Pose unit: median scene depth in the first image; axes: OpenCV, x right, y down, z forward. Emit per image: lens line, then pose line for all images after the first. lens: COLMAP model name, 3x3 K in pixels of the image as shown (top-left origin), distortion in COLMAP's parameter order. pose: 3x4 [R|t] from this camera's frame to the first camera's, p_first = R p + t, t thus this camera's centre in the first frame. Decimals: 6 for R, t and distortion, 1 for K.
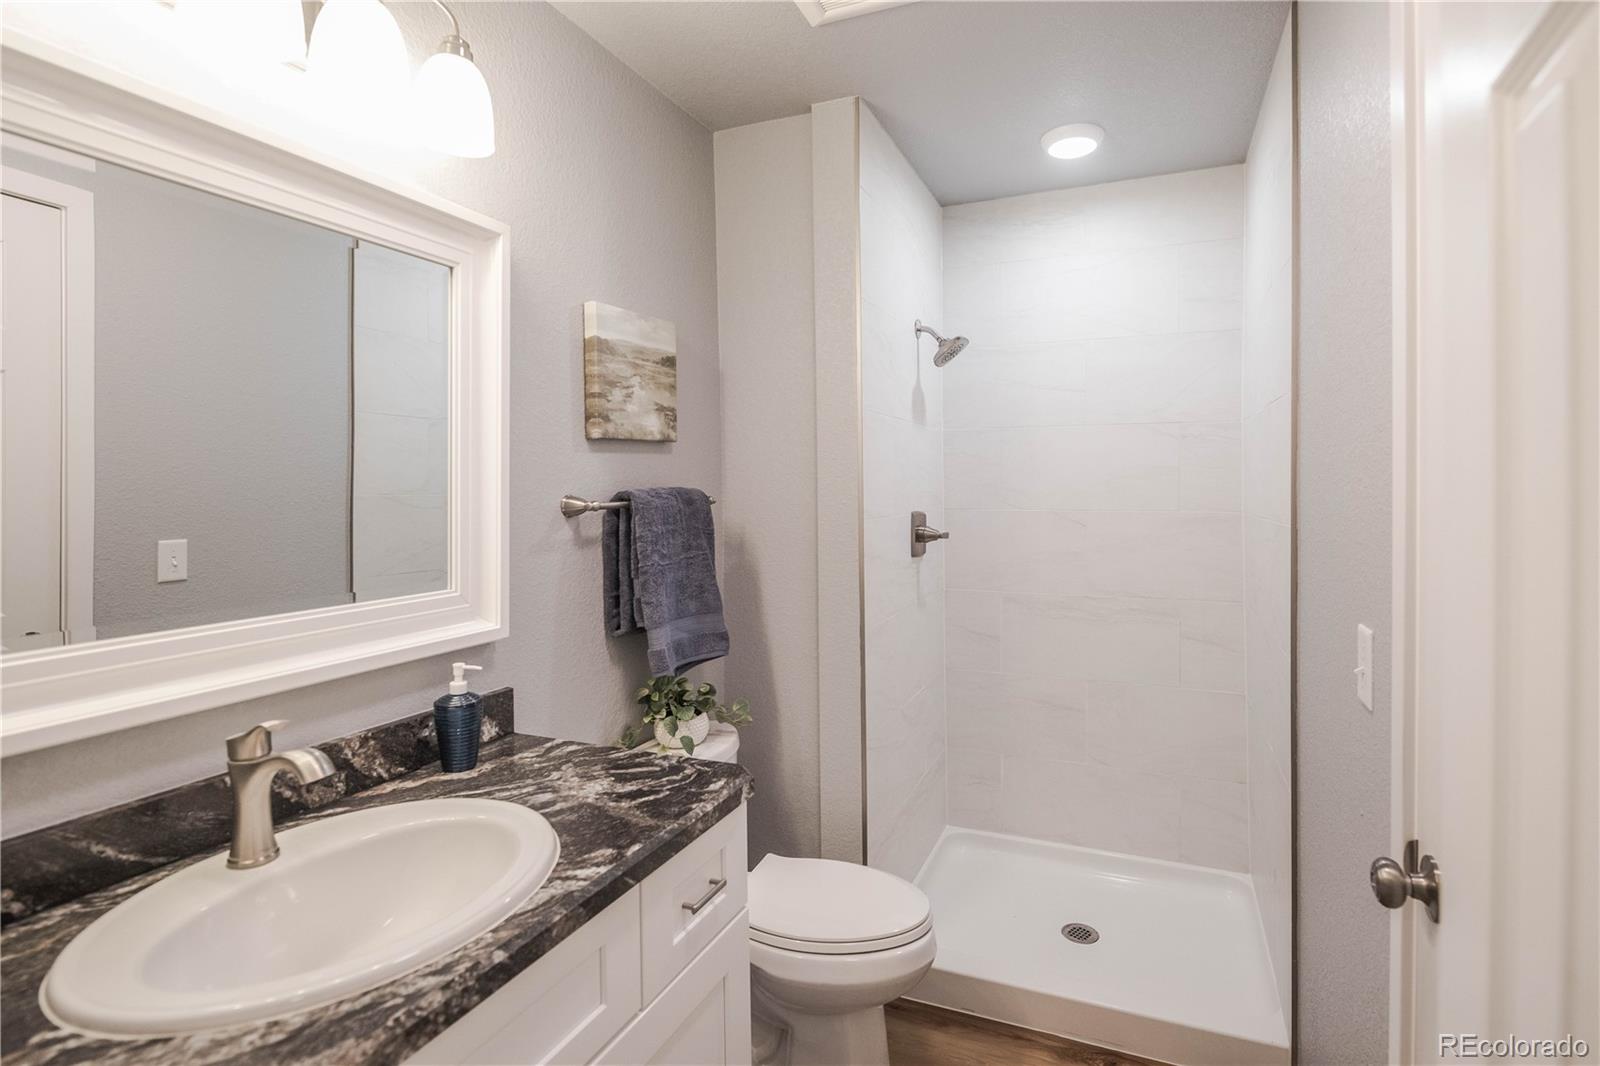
lens RADIAL K [[802.4, 0, 832.1], [0, 802.4, 524.1], [0, 0, 1]] dist [-0.002851, -0.001148]
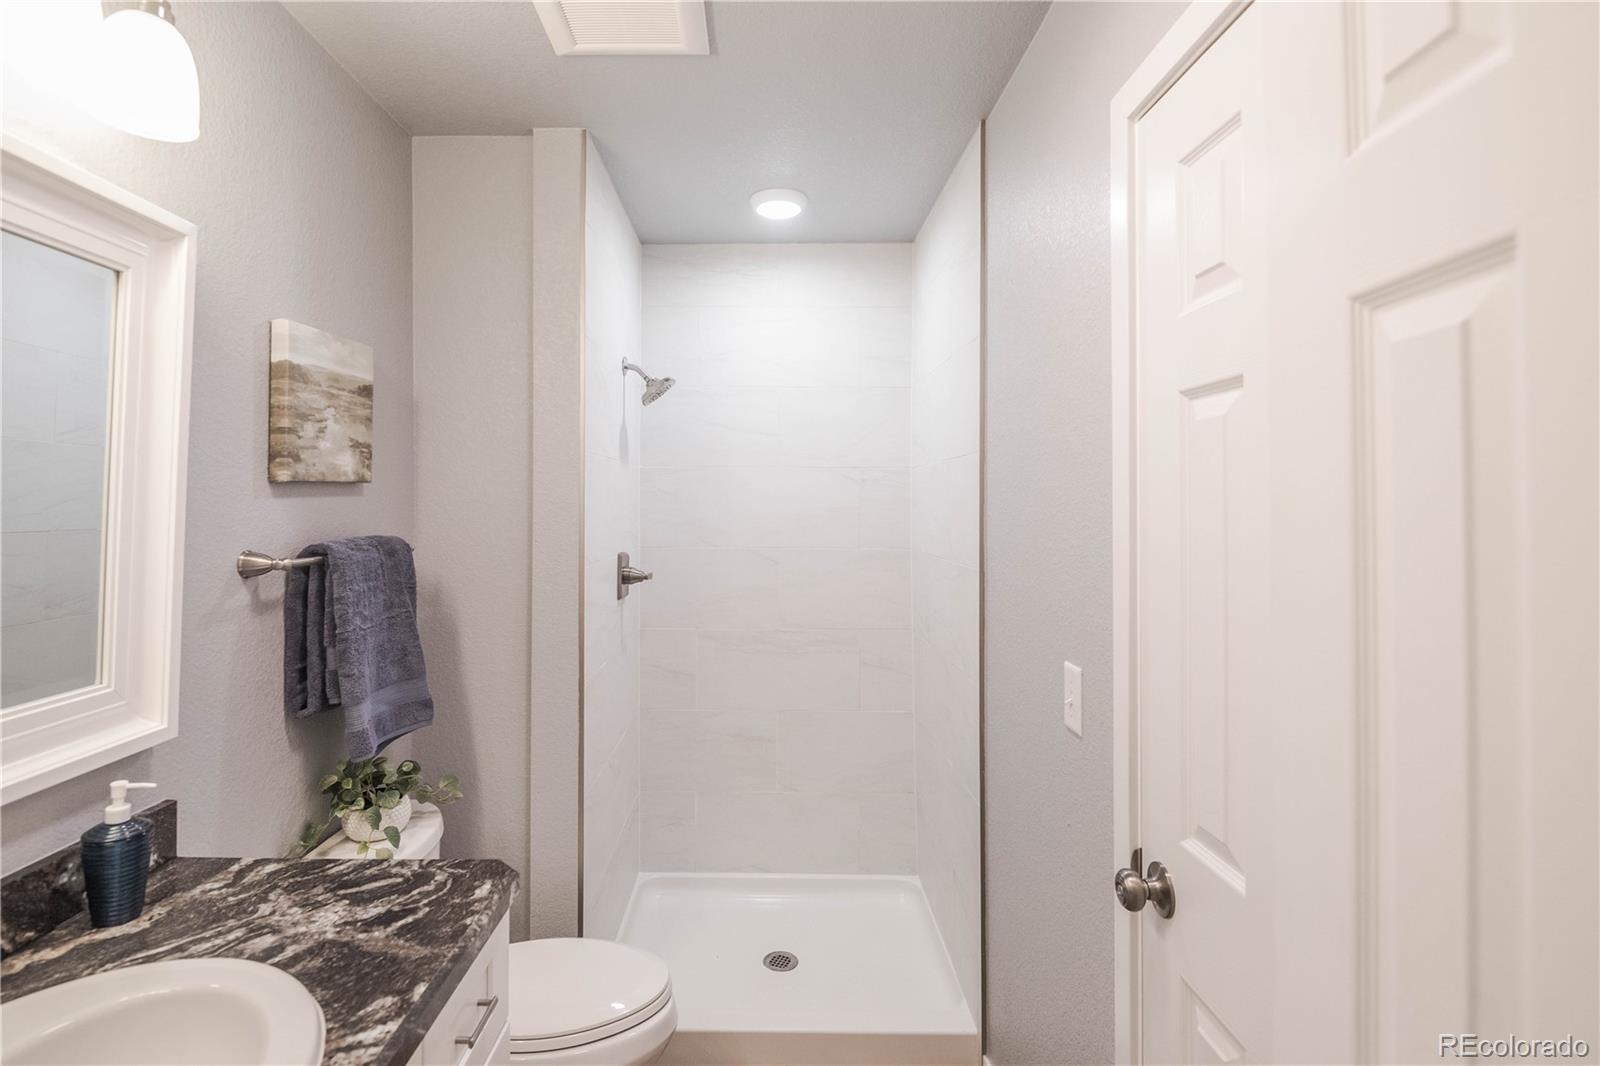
lens RADIAL K [[810.5, 0, 766.5], [0, 810.5, 513.3], [0, 0, 1]] dist [0.002305, -0.012398]
pose [[0.928068, 0.004654, 0.372382, -0.156335], [0.008687, 0.999379, -0.034141, -0.045346], [-0.372310, 0.034920, 0.927451, 0.037989]]
